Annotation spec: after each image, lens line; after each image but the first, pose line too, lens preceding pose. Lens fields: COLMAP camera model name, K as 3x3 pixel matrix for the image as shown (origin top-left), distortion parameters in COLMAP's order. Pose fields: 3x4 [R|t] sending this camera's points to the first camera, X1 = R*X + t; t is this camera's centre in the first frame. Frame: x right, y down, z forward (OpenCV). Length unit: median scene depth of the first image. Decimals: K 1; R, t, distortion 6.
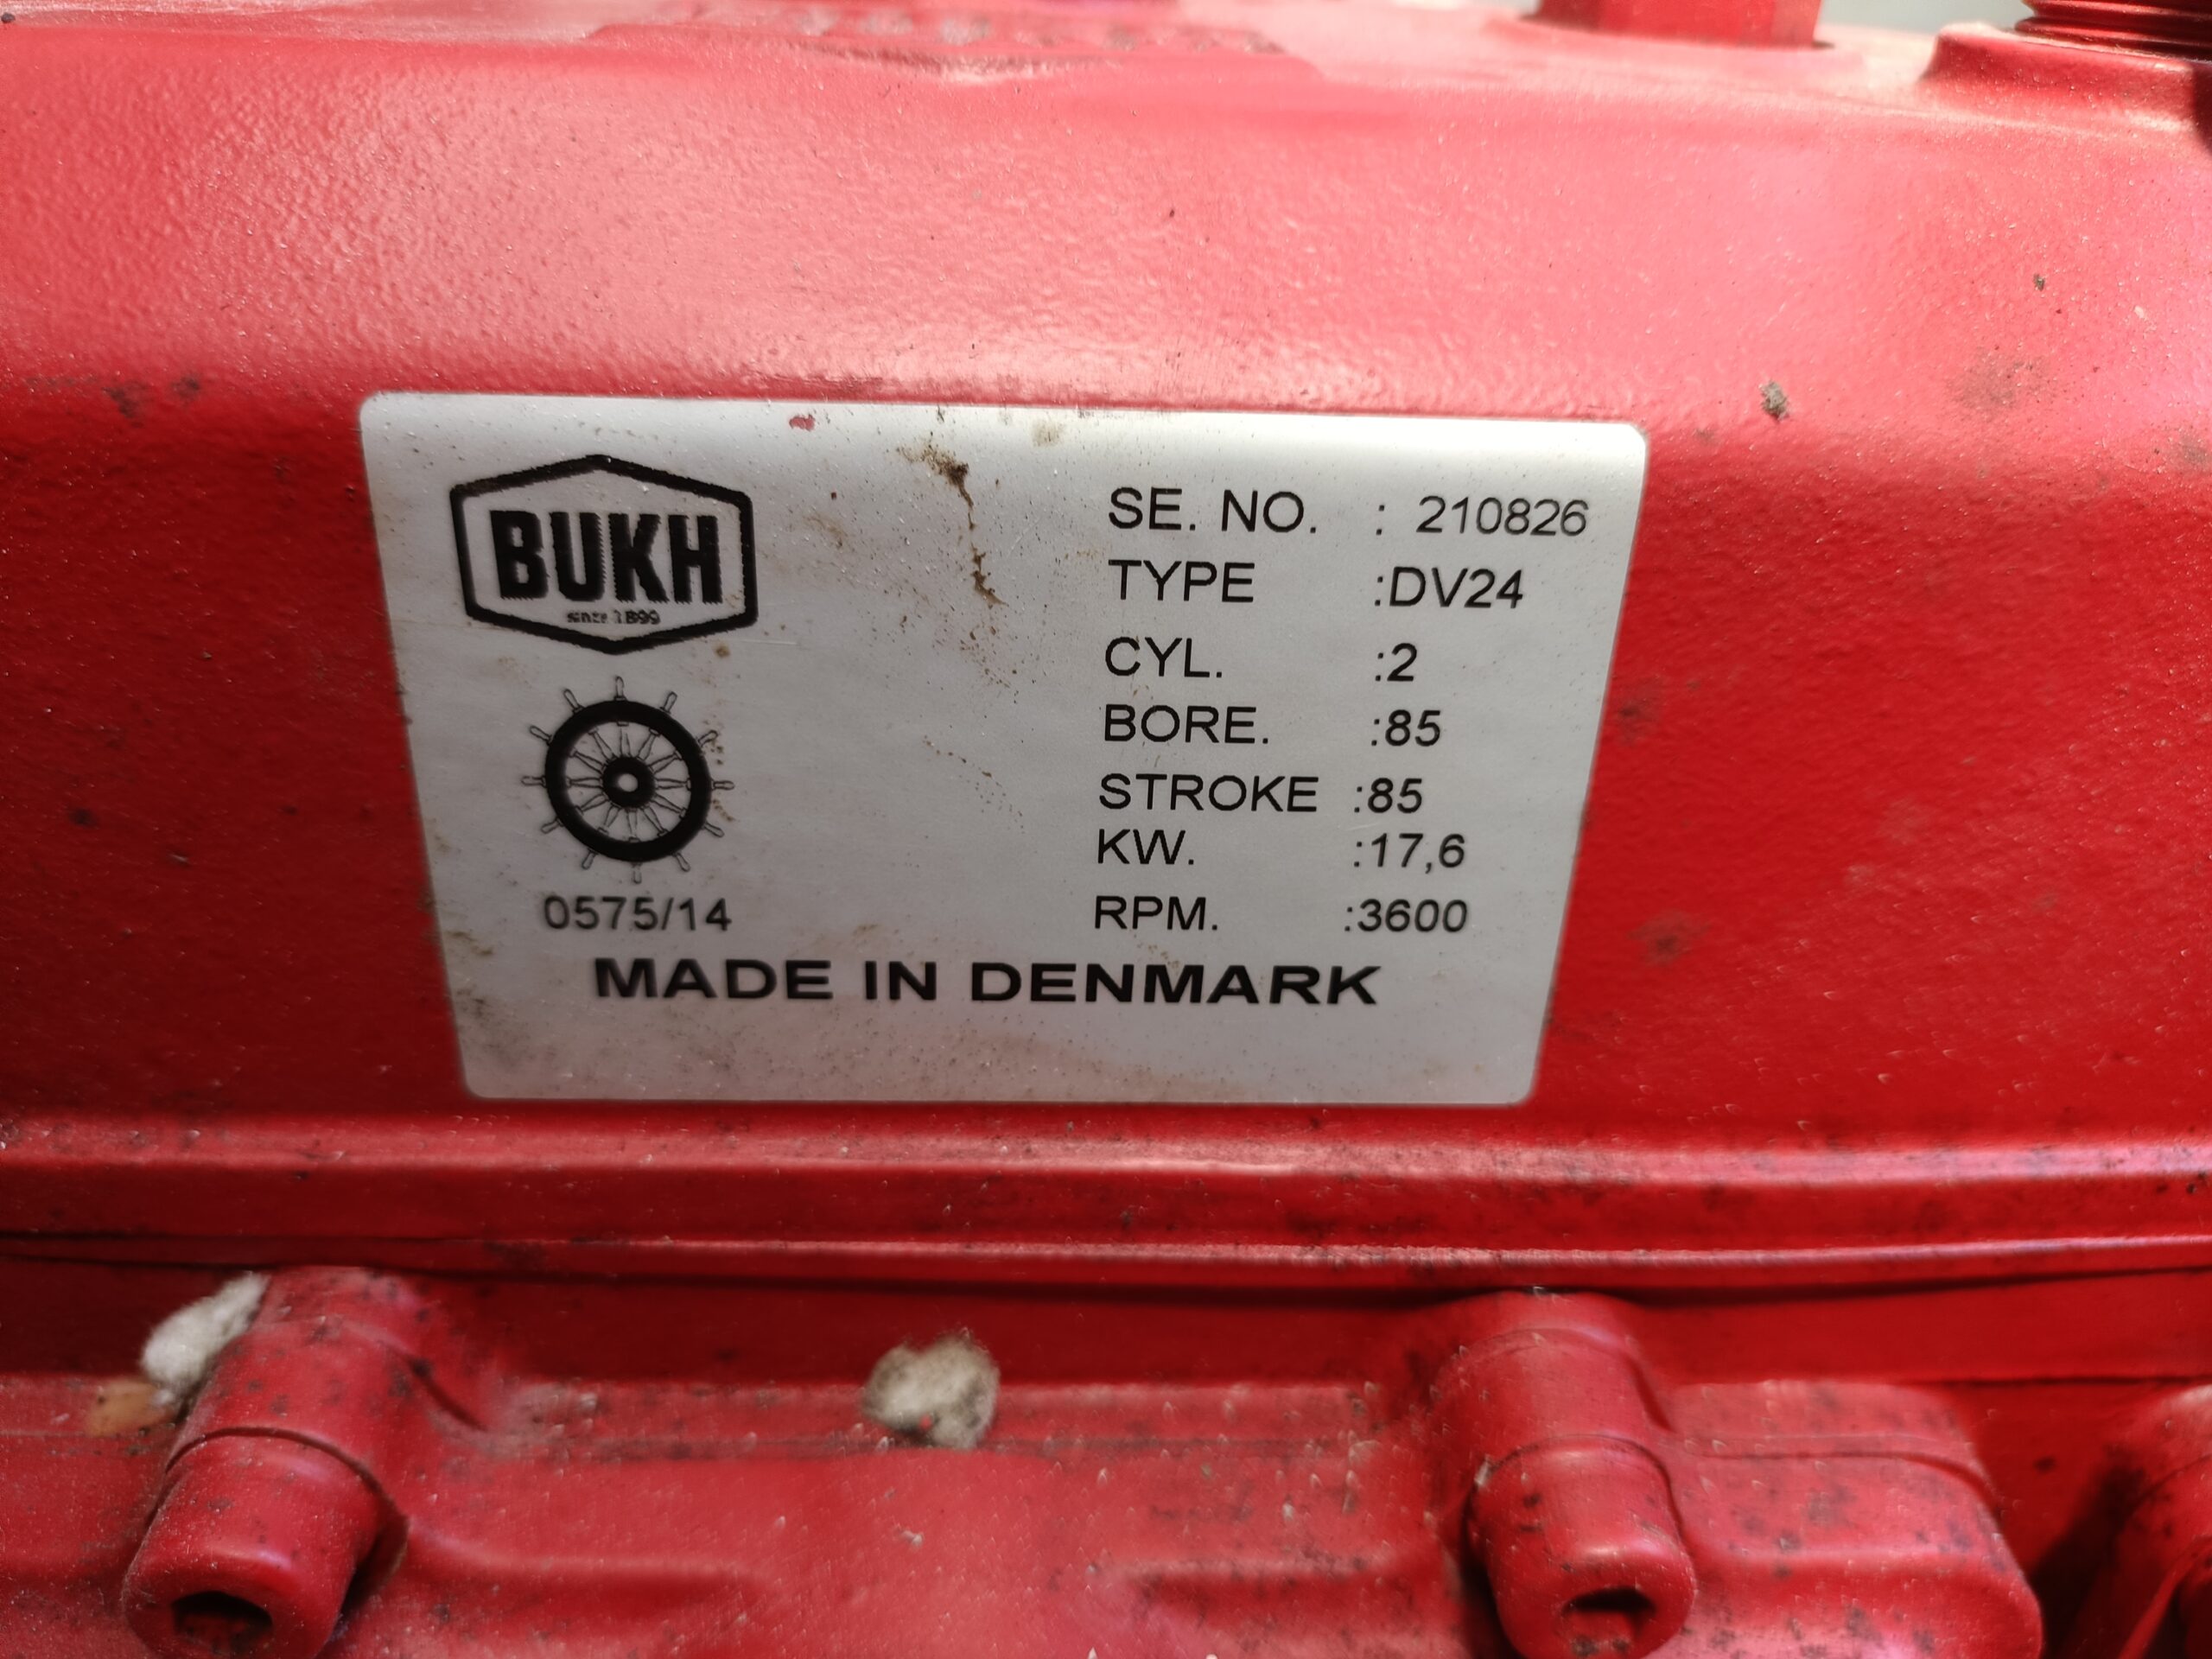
lens RADIAL K [[1658.2, 0, 1114.2], [0, 1658.2, 835.1], [0, 0, 1]] dist [-0.007253, 0.002838]
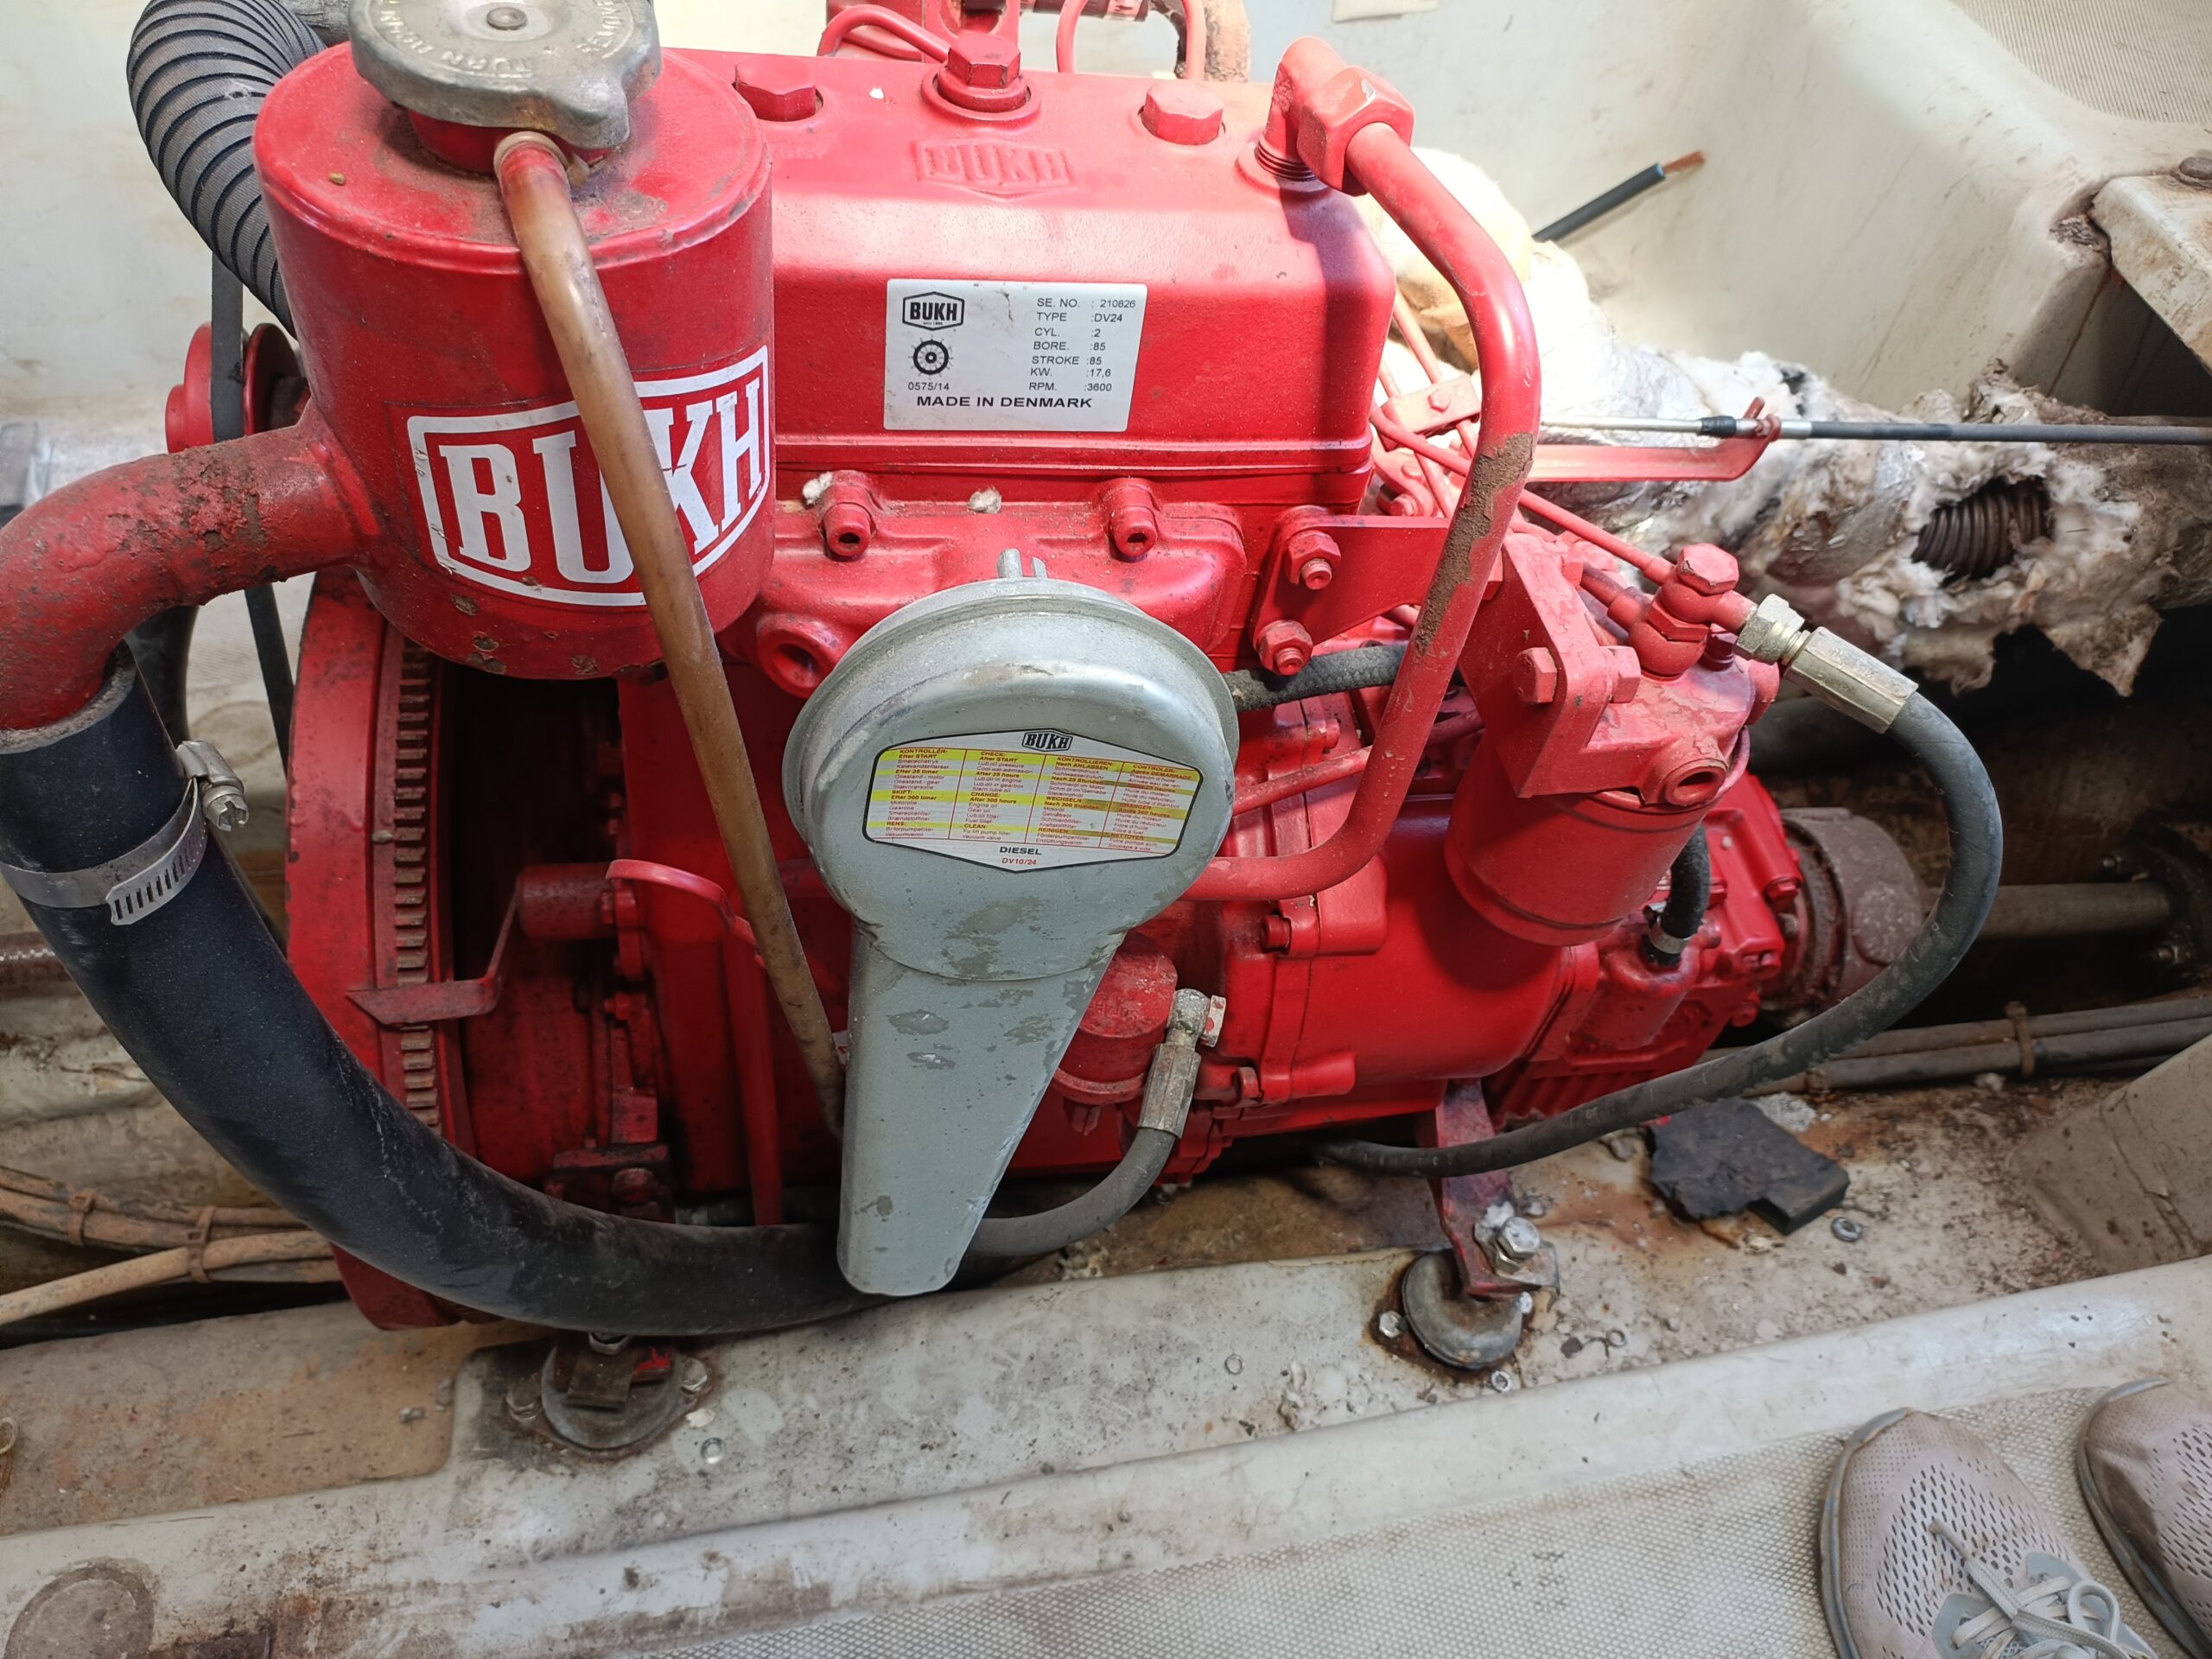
lens RADIAL K [[1658.2, 0, 1097.8], [0, 1658.2, 821.6], [0, 0, 1]] dist [-0.007253, 0.002838]
pose [[0.989802, -0.032380, 0.138724, -0.496388], [-0.016209, 0.941900, 0.335503, -0.356867], [-0.141527, -0.334330, 0.931769, -3.659387]]
